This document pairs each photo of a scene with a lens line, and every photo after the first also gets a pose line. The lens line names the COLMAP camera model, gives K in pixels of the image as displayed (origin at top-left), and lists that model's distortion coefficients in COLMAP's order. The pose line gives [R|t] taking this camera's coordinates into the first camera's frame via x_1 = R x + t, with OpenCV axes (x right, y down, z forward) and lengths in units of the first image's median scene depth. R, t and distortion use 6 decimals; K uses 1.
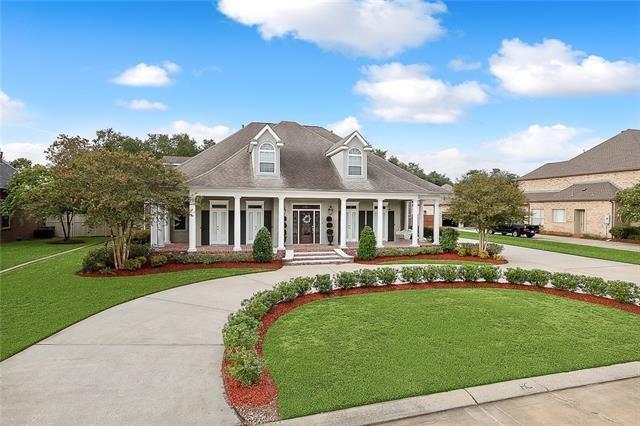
lens RADIAL K [[344.9, 0, 318.0], [0, 344.9, 212.9], [0, 0, 1]] dist [-0.002064, -0.002571]
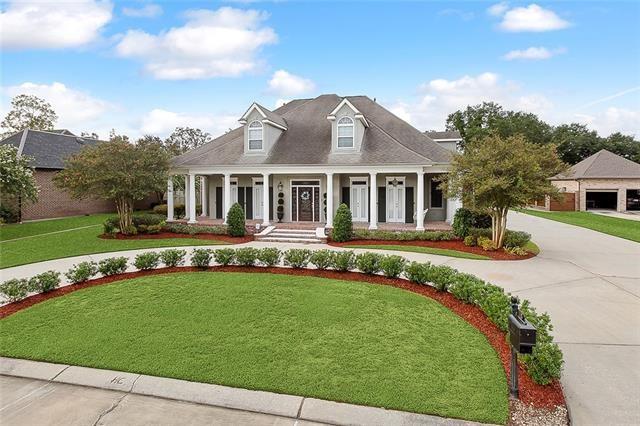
lens RADIAL K [[361.6, 0, 318.9], [0, 361.6, 187.3], [0, 0, 1]] dist [0.002195, 0.001638]
pose [[0.881581, -0.001122, -0.472032, 0.512927], [-0.002036, 0.999979, -0.006180, 0.001198], [0.472029, 0.006409, 0.881560, 0.138677]]
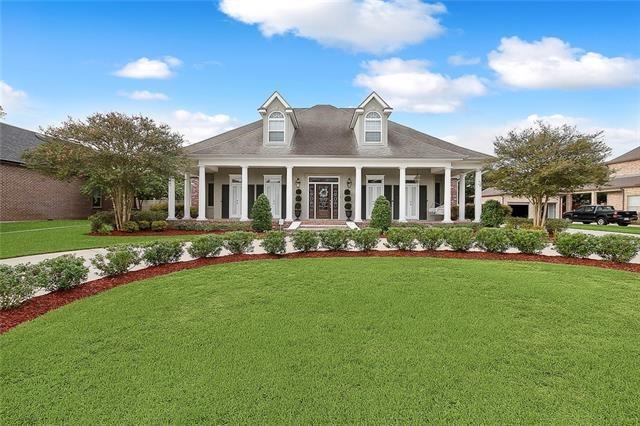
lens RADIAL K [[292.3, 0, 318.0], [0, 292.3, 211.5], [0, 0, 1]] dist [0.003532, -0.000091]
pose [[0.964107, 0.001105, -0.265513, 0.178195], [-0.005936, 0.999831, -0.017391, 0.090148], [0.265449, 0.018343, 0.963951, 0.239252]]
